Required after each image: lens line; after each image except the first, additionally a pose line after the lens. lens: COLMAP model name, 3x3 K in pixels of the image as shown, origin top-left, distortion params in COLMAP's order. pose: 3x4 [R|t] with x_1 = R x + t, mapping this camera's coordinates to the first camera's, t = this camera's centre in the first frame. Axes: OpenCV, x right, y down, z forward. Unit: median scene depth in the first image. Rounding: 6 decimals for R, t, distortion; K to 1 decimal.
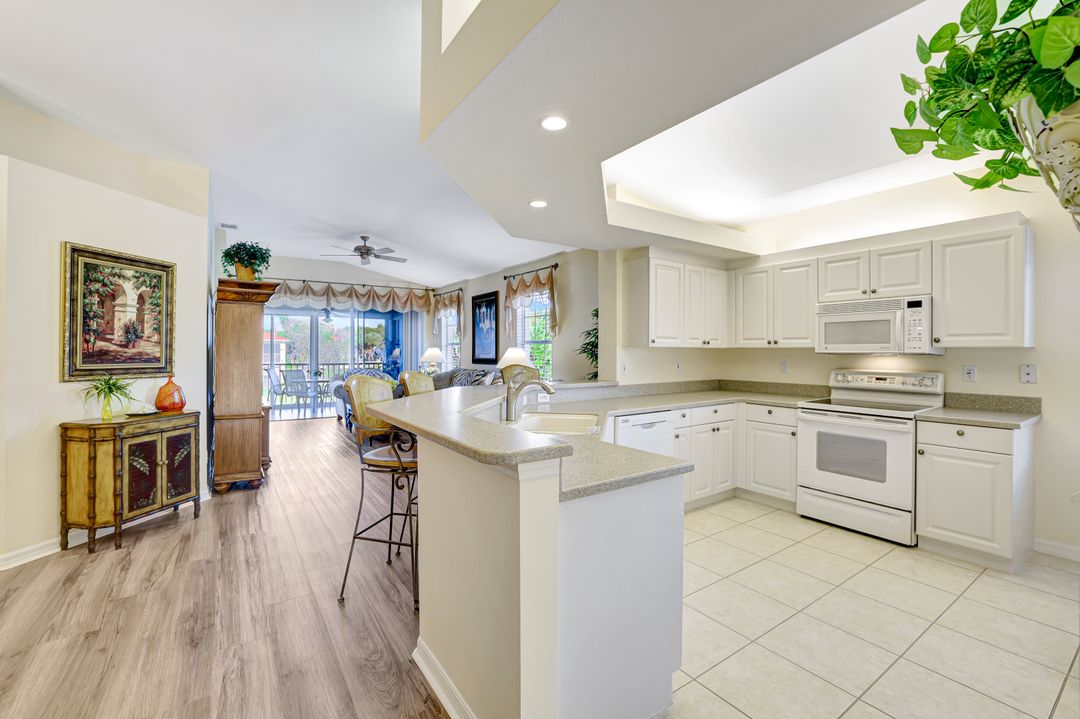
lens RADIAL K [[487.4, 0, 544.7], [0, 487.4, 344.8], [0, 0, 1]] dist [-0.038384, 0.004024]
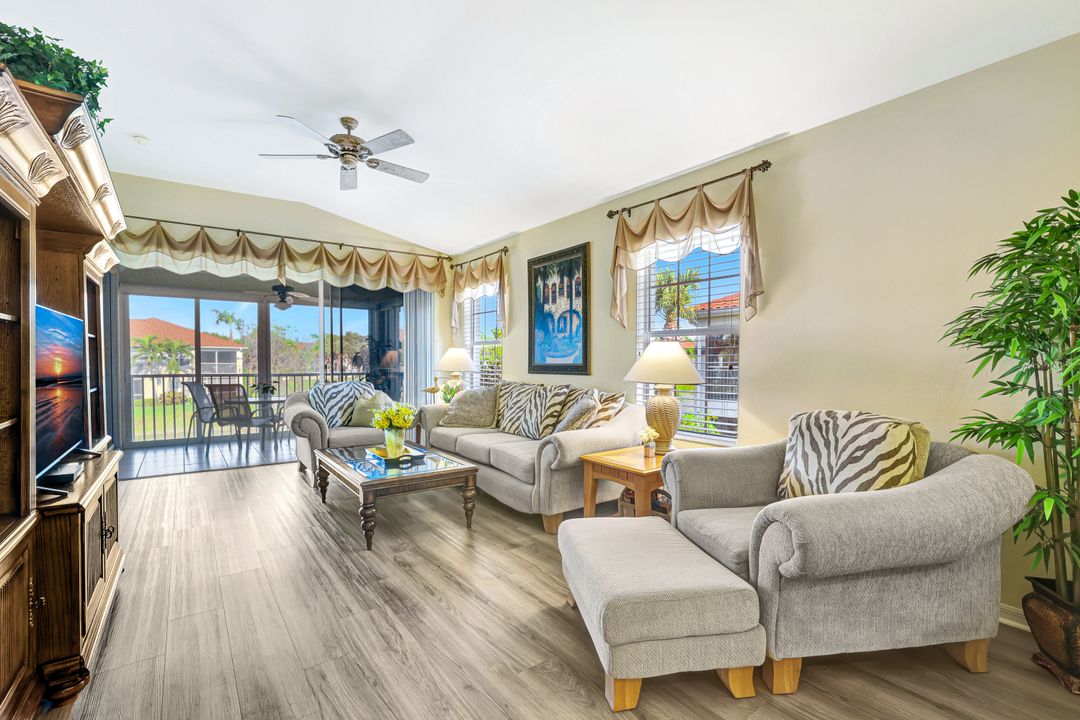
lens RADIAL K [[487.4, 0, 538.1], [0, 487.4, 366.0], [0, 0, 1]] dist [-0.038384, 0.004024]
pose [[0.999151, -0.001267, 0.041178, -0.302657], [0.000145, 0.999629, 0.027234, 0.025681], [-0.041197, -0.027205, 0.998781, 0.759774]]
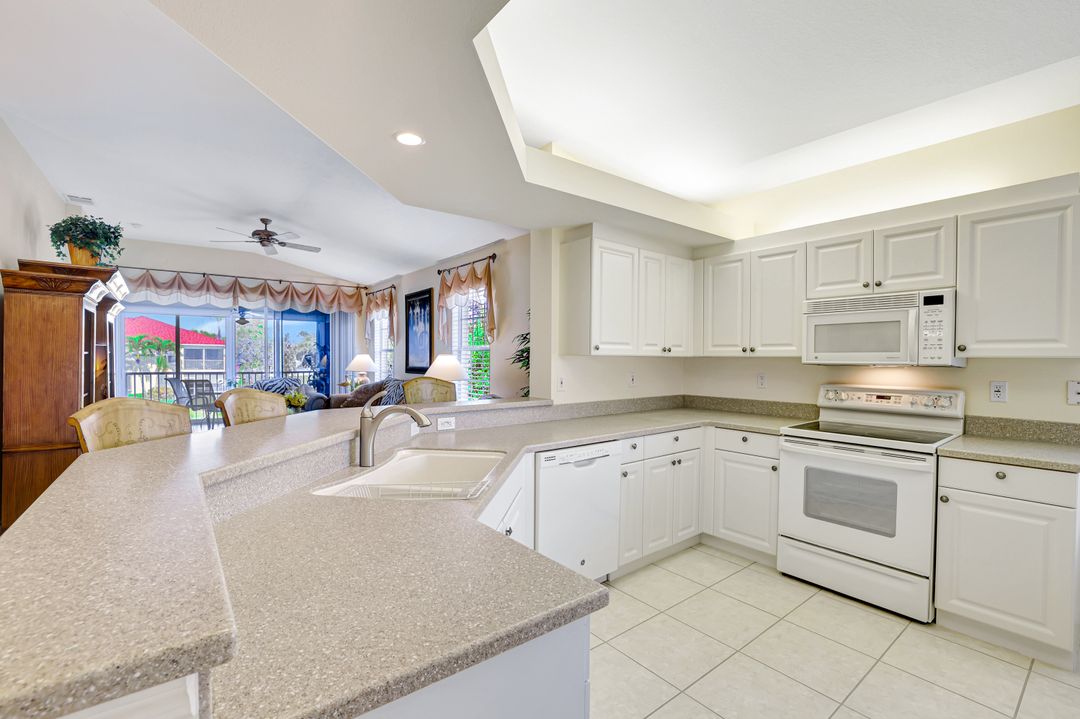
lens RADIAL K [[487.4, 0, 555.5], [0, 487.4, 360.1], [0, 0, 1]] dist [-0.038384, 0.004024]
pose [[0.996869, 0.003438, 0.078993, 0.090076], [-0.004872, 0.999827, 0.017967, -0.000748], [-0.078918, -0.018296, 0.996713, 0.223083]]
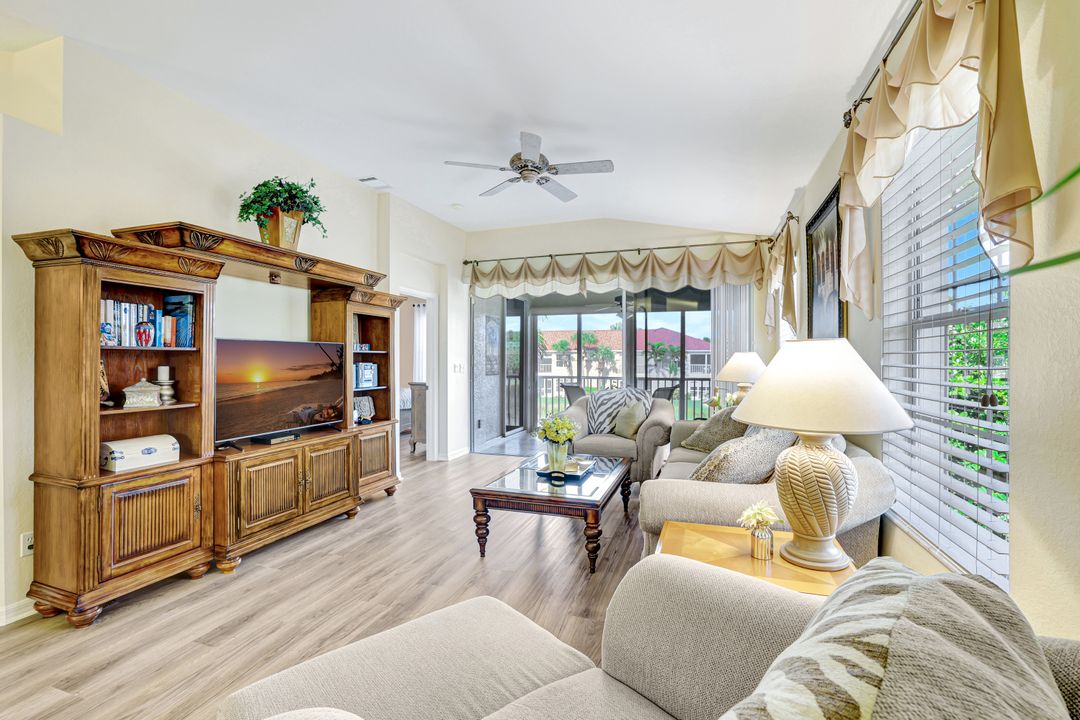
lens RADIAL K [[487.4, 0, 532.3], [0, 487.4, 358.5], [0, 0, 1]] dist [-0.038384, 0.004024]
pose [[0.588542, -0.007500, -0.808432, 0.074601], [0.015082, 0.999885, 0.001704, 0.018591], [0.808326, -0.013196, 0.588587, 1.074829]]
